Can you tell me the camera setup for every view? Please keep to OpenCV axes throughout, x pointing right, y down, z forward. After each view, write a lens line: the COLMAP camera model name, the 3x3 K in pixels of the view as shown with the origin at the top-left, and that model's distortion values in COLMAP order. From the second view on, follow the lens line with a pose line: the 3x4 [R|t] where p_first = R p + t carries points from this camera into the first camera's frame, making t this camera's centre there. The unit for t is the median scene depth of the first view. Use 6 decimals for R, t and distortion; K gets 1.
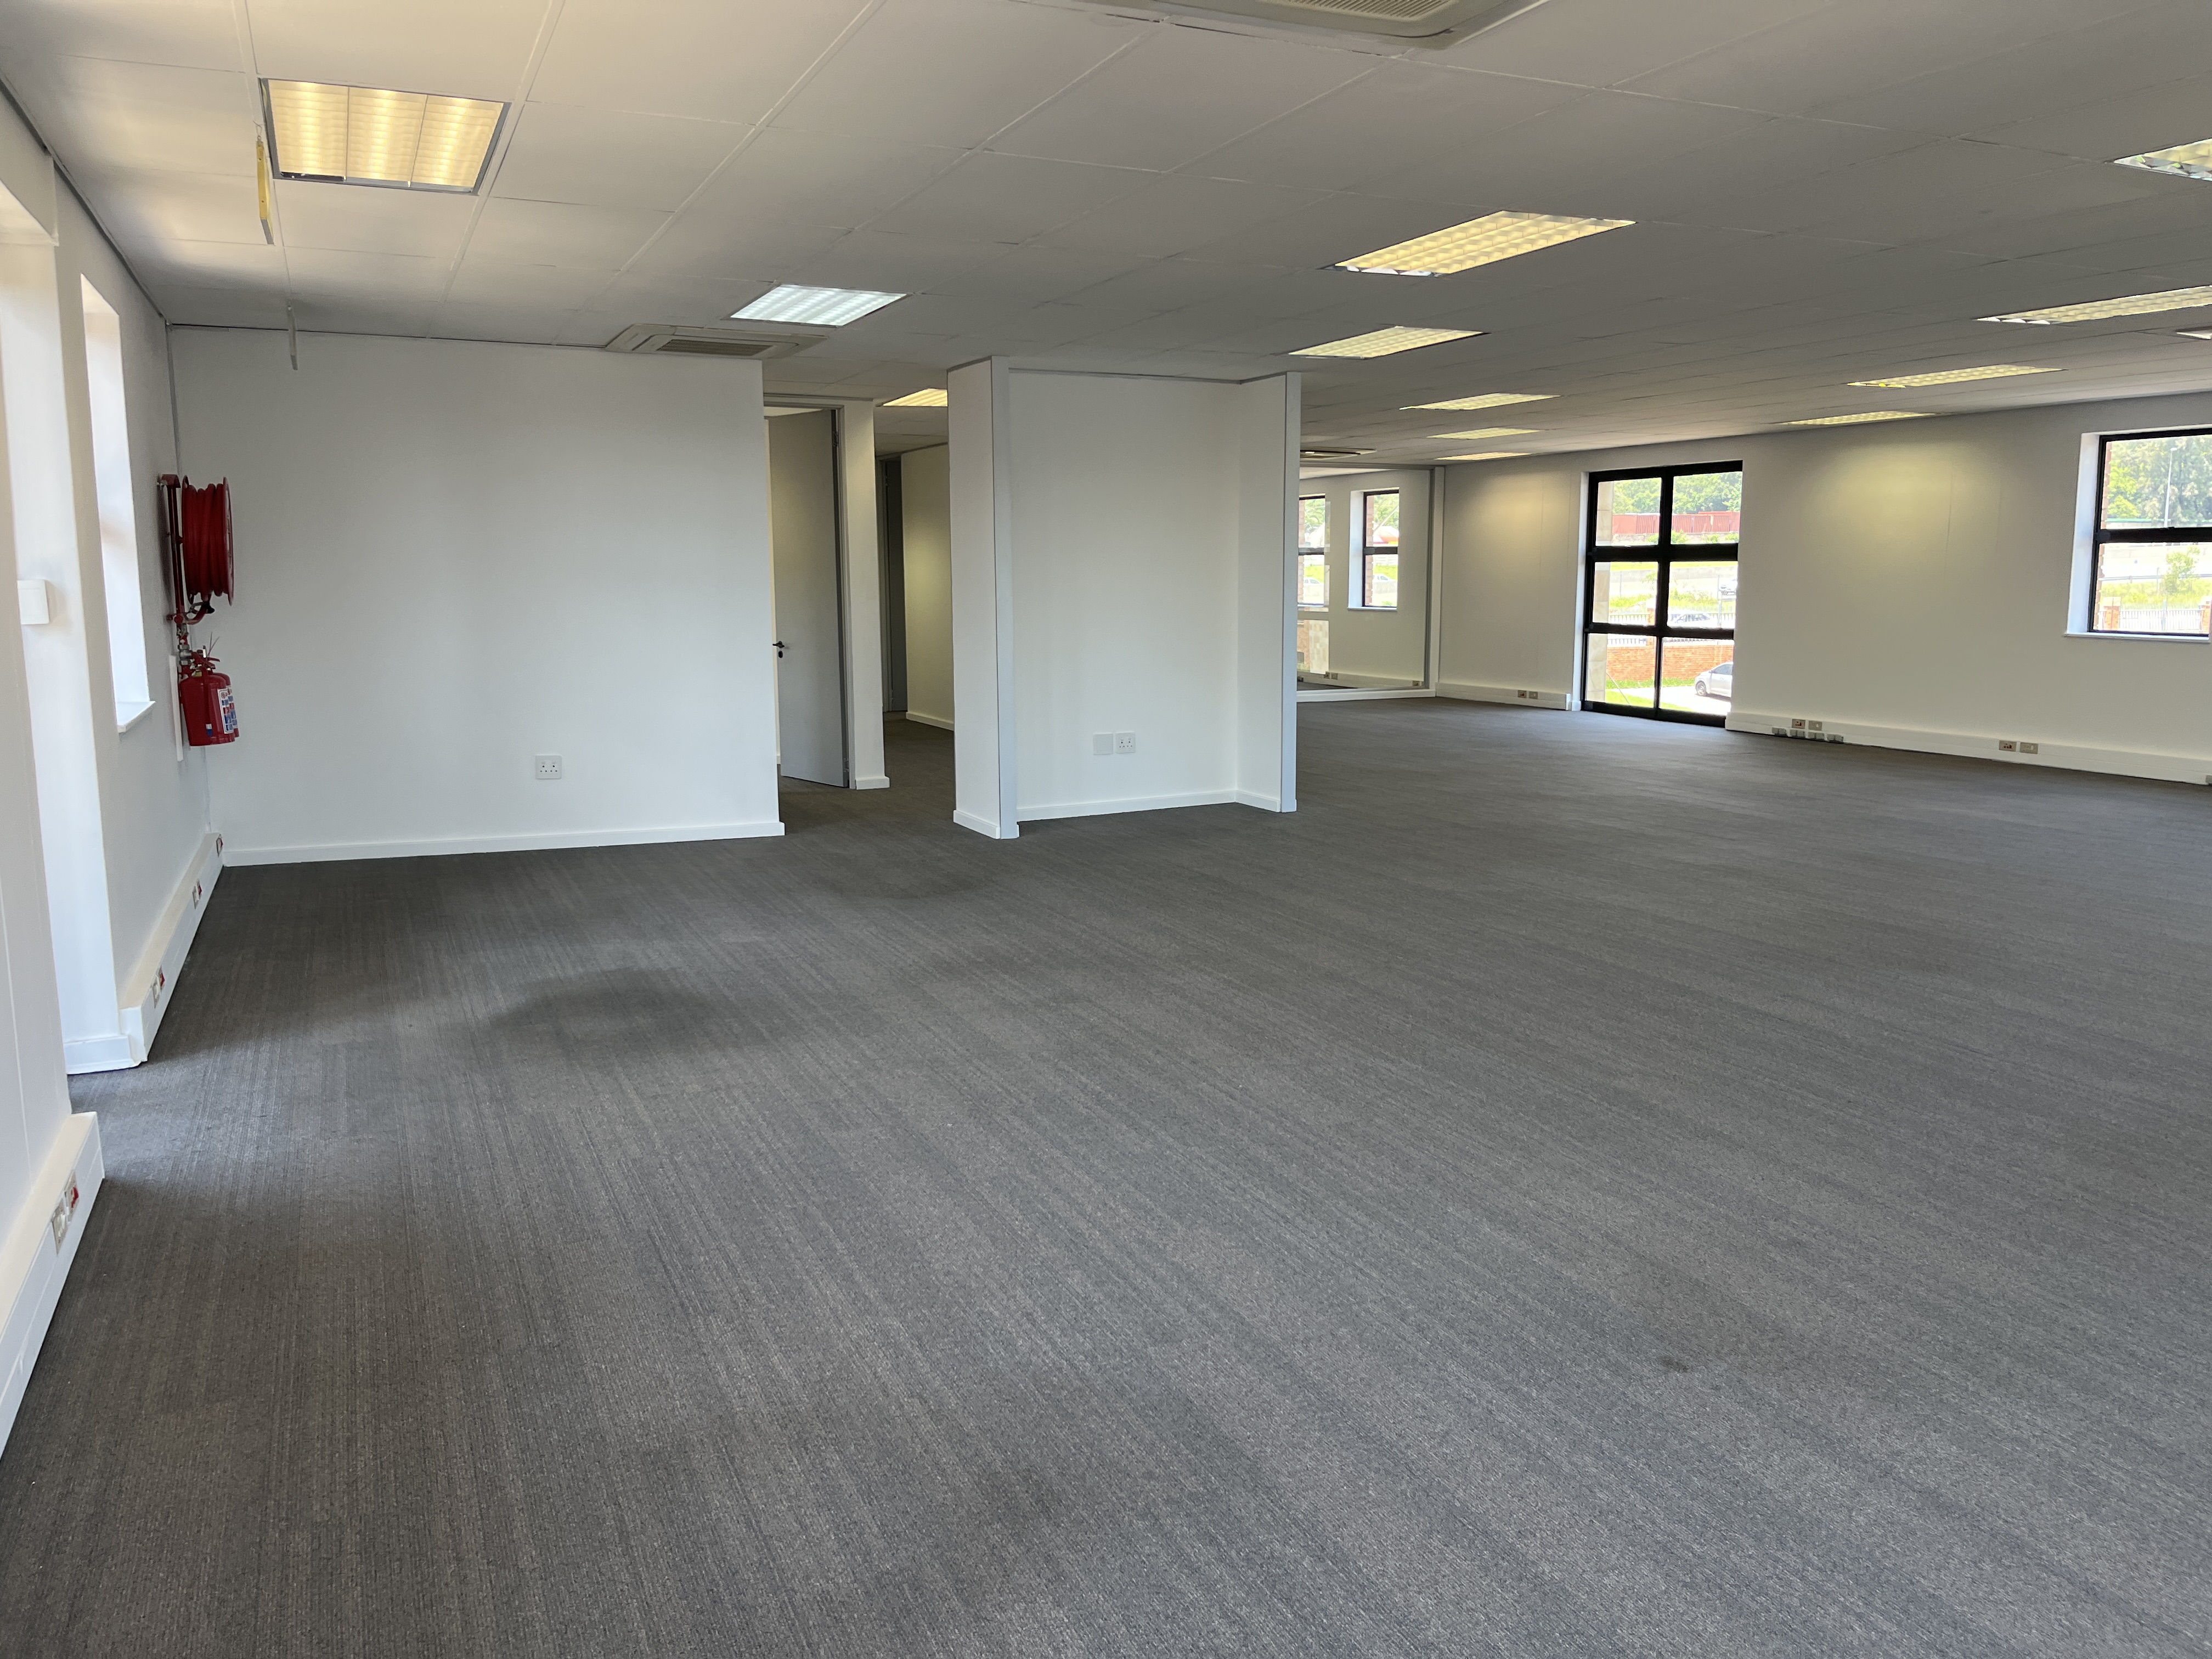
lens RADIAL K [[1687.6, 0, 1103.9], [0, 1687.6, 827.3], [0, 0, 1]] dist [0.027033, -0.039519]
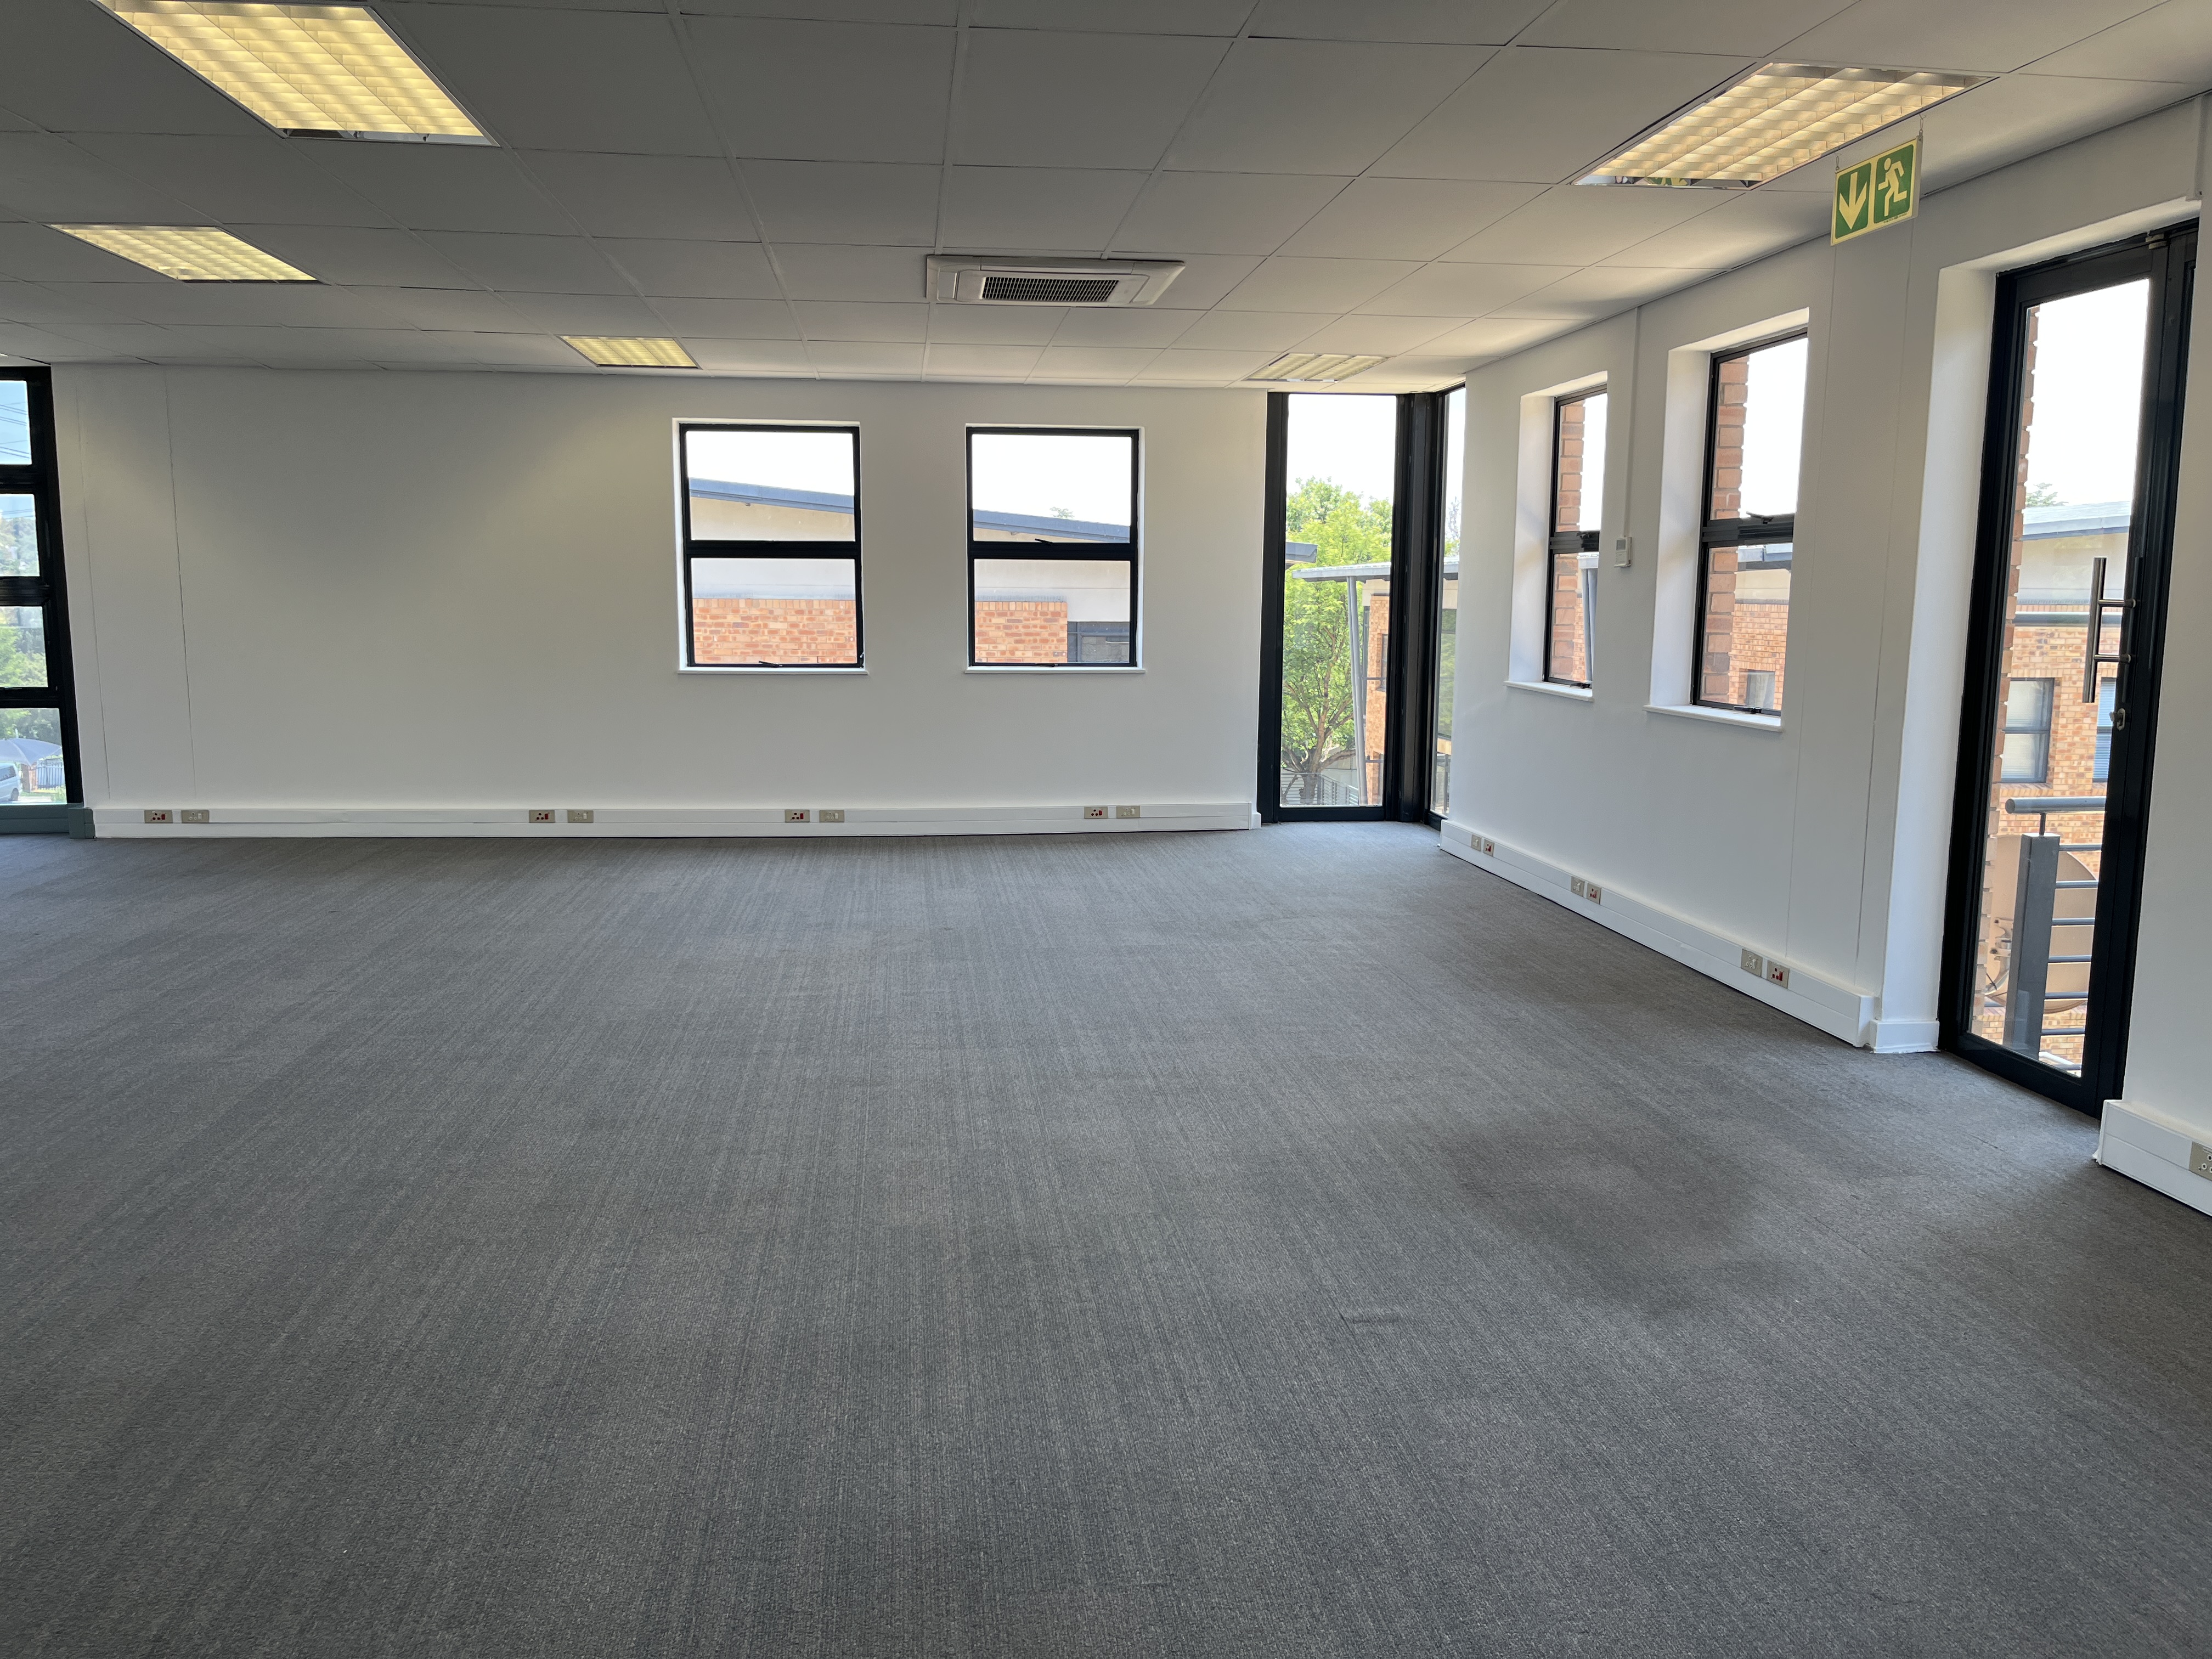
lens RADIAL K [[1687.6, 0, 1103.0], [0, 1687.6, 819.3], [0, 0, 1]] dist [0.027033, -0.039519]
pose [[-0.955255, -0.045123, 0.292320, -0.359605], [0.037980, 0.961401, 0.272516, -0.301892], [-0.293334, 0.271425, -0.916670, 2.045832]]
